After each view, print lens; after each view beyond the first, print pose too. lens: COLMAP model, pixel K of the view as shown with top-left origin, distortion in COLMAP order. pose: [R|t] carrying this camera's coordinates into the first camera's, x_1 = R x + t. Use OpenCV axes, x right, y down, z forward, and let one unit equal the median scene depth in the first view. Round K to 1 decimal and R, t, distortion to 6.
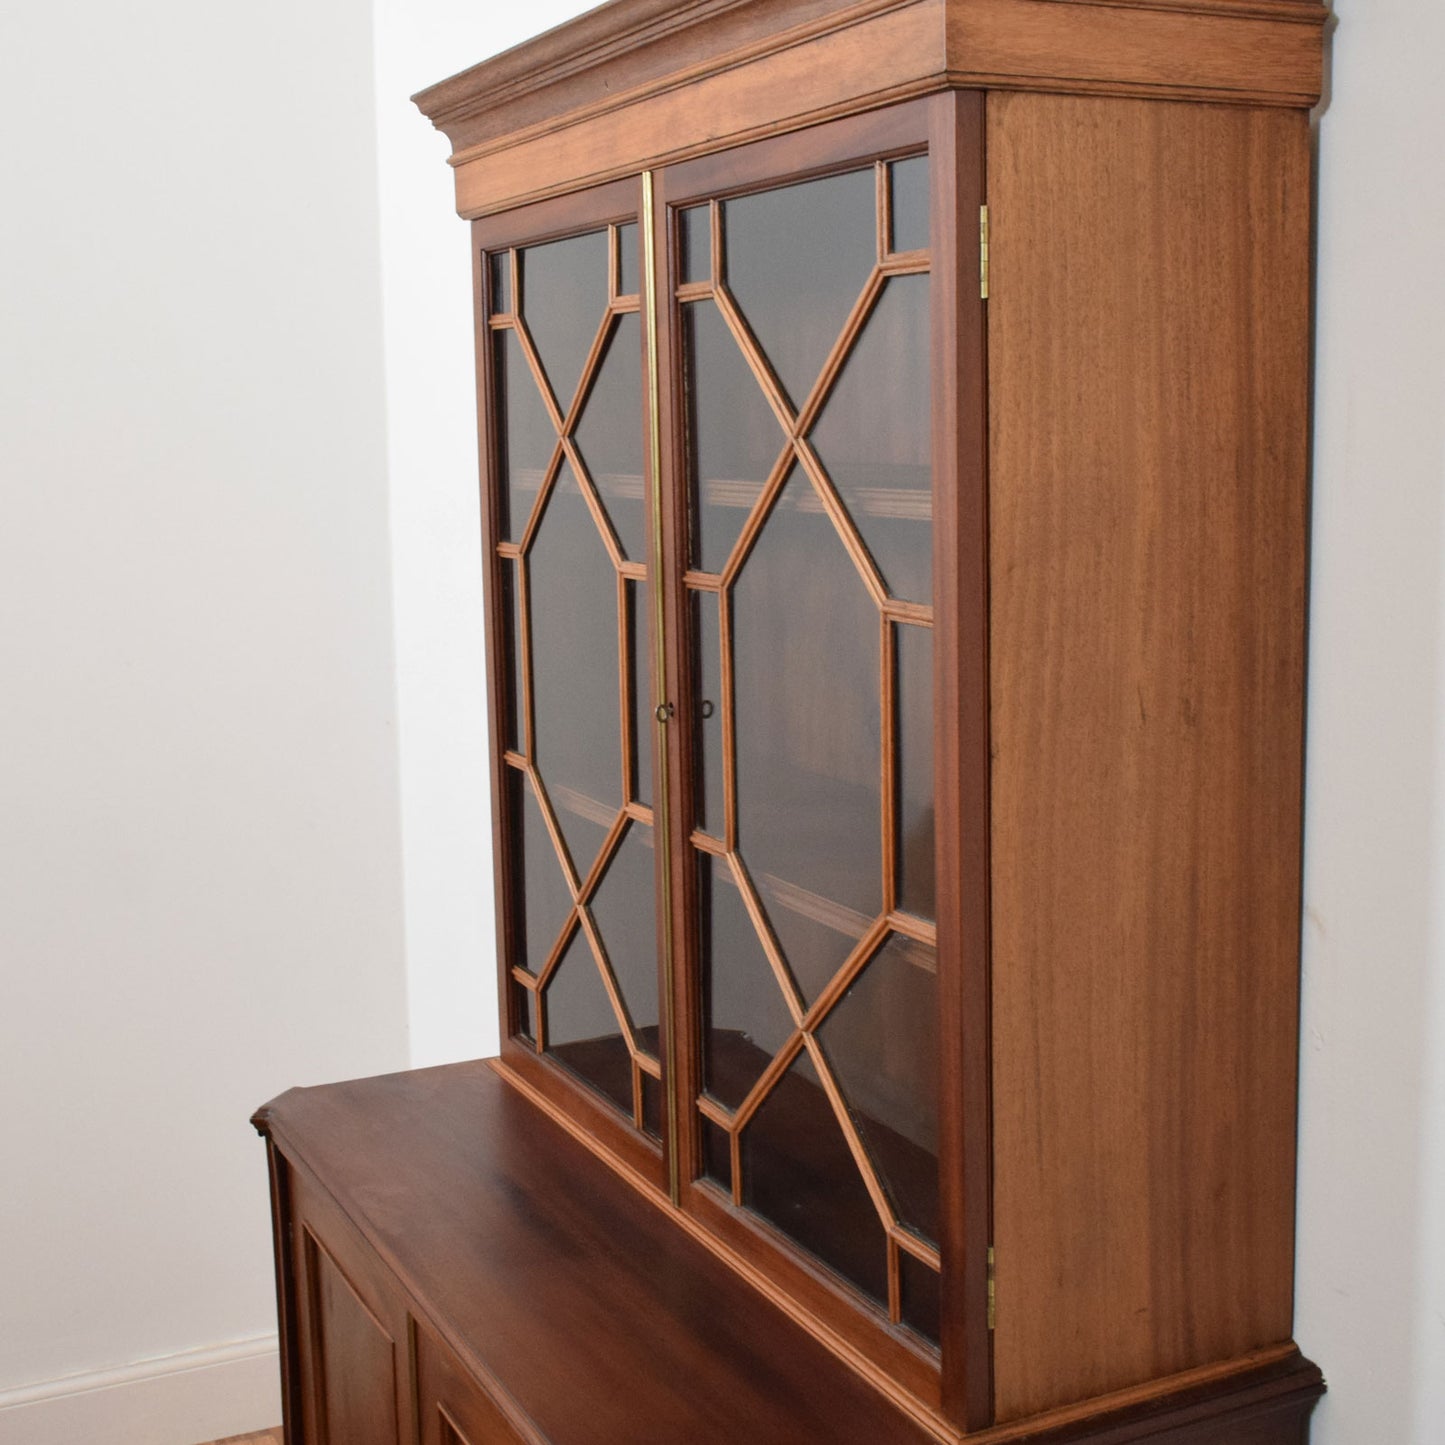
lens RADIAL K [[2024.6, 0, 754.4], [0, 2024.6, 700.0], [0, 0, 1]] dist [-0.011677, 0.000000]
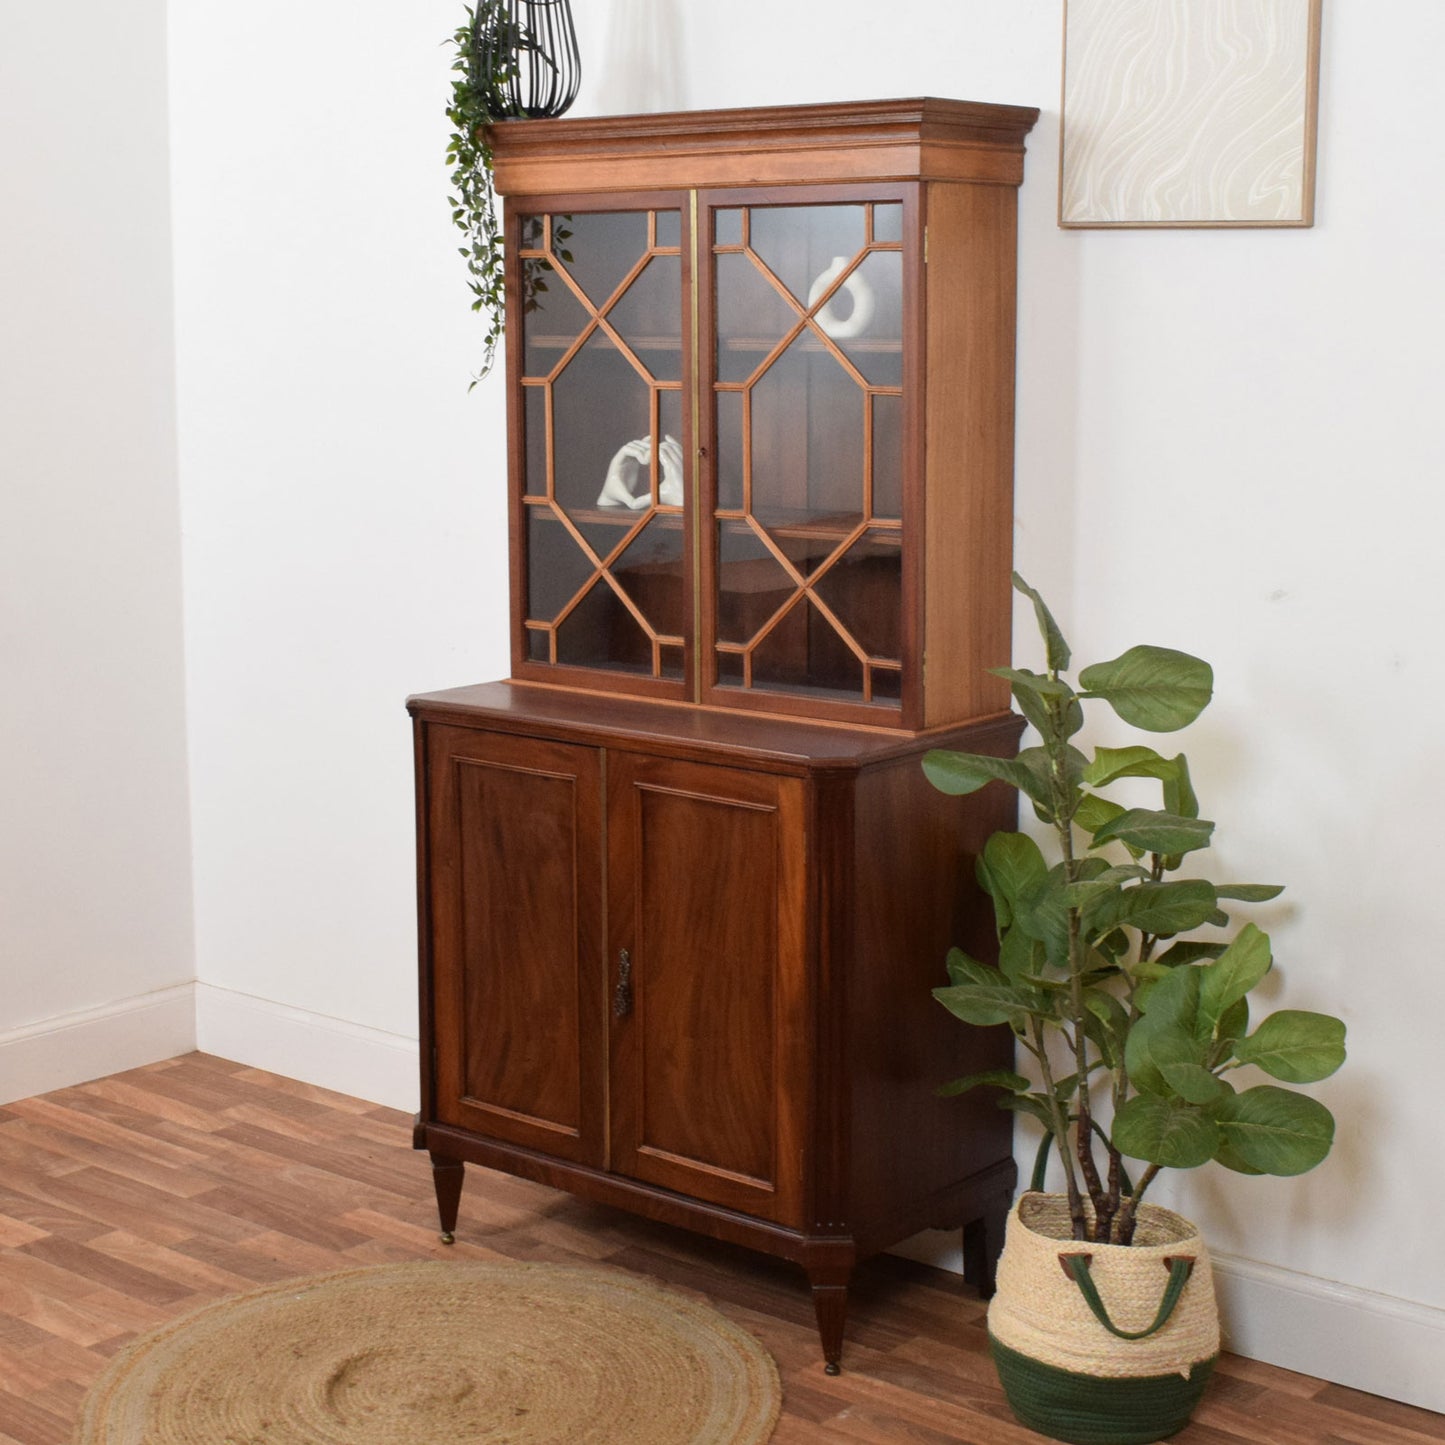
lens RADIAL K [[2479.9, 0, 711.8], [0, 2479.9, 689.0], [0, 0, 1]] dist [-0.023433, 0.000000]
pose [[0.916465, -0.048452, 0.397170, -1.195866], [0.044118, 0.998825, 0.020050, 0.224352], [-0.397675, -0.000853, 0.917526, -1.496967]]
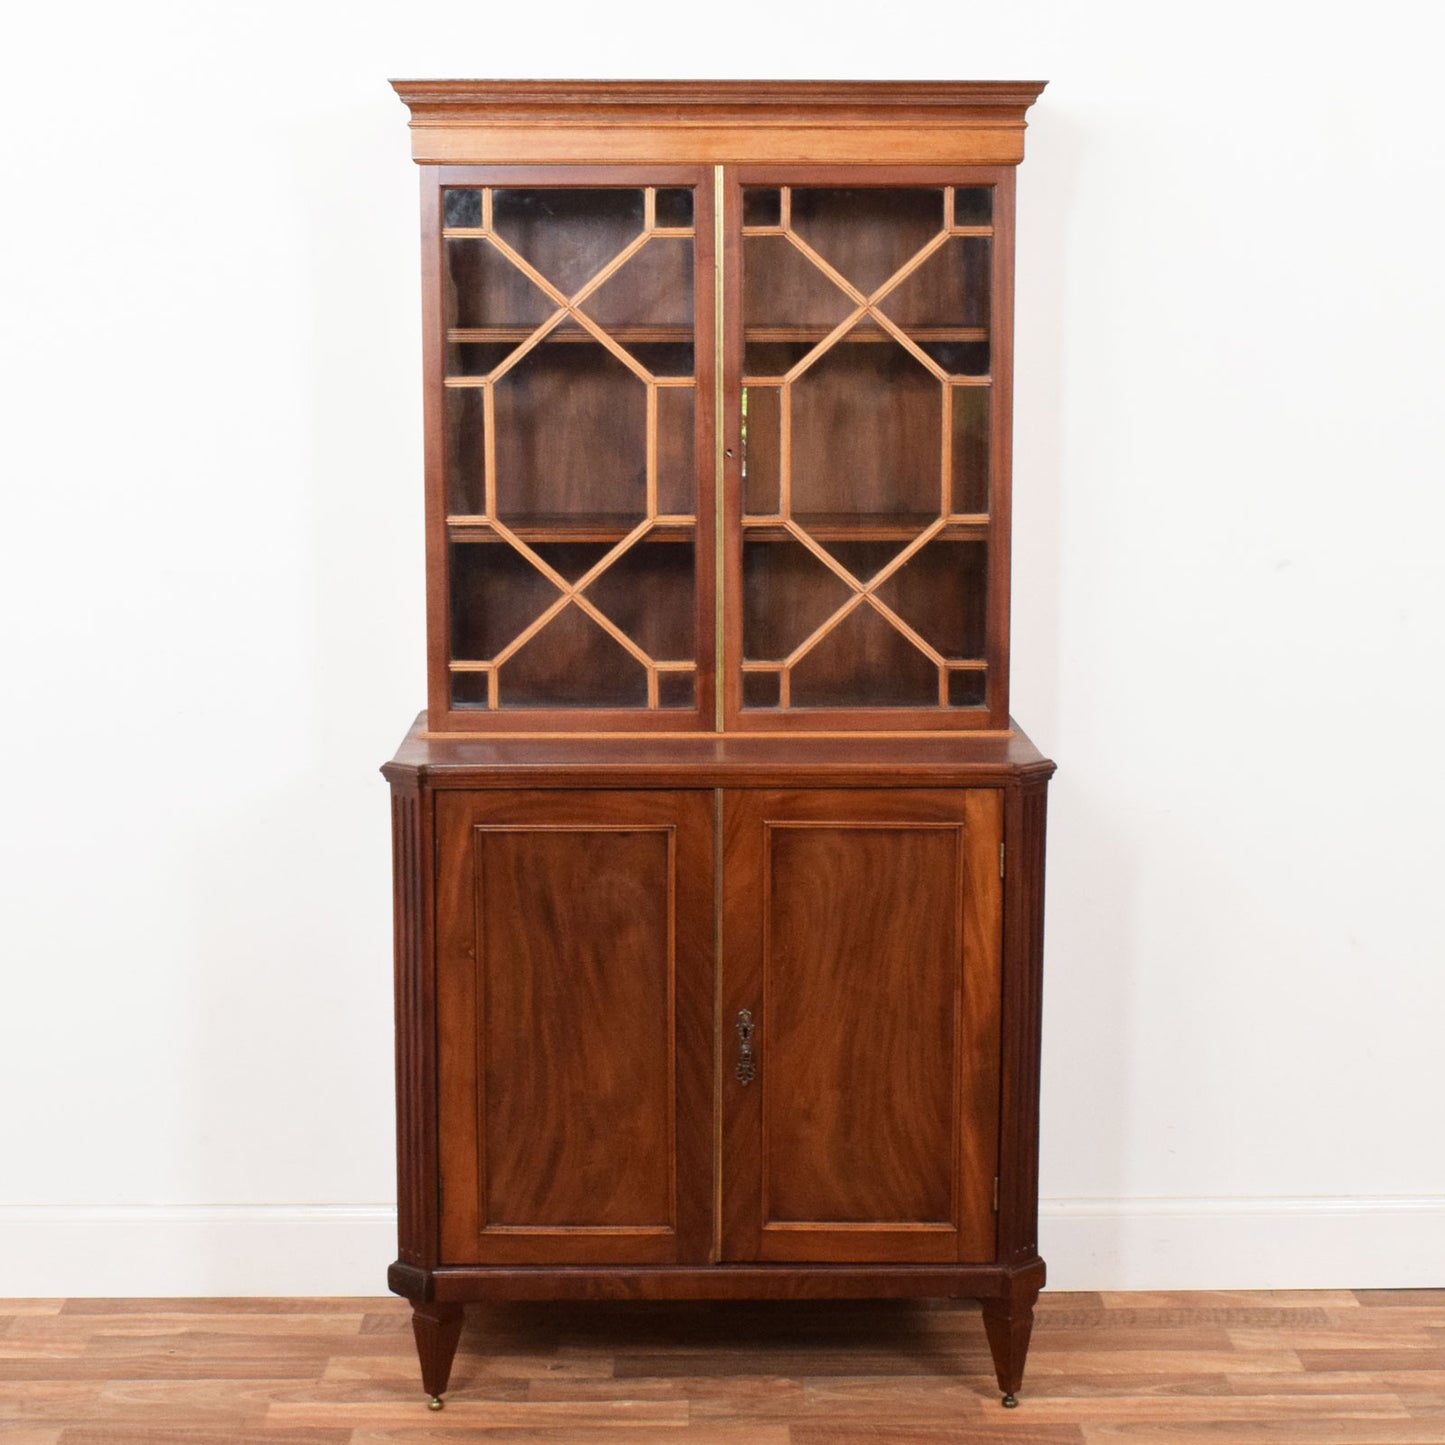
lens RADIAL K [[2629.1, 0, 679.9], [0, 2629.1, 686.6], [0, 0, 1]] dist [-0.027597, 0.000000]
pose [[0.445977, -0.115970, 0.887499, -2.560523], [0.121656, 0.990222, 0.068259, 0.053910], [-0.886738, 0.077528, 0.455725, -0.050484]]
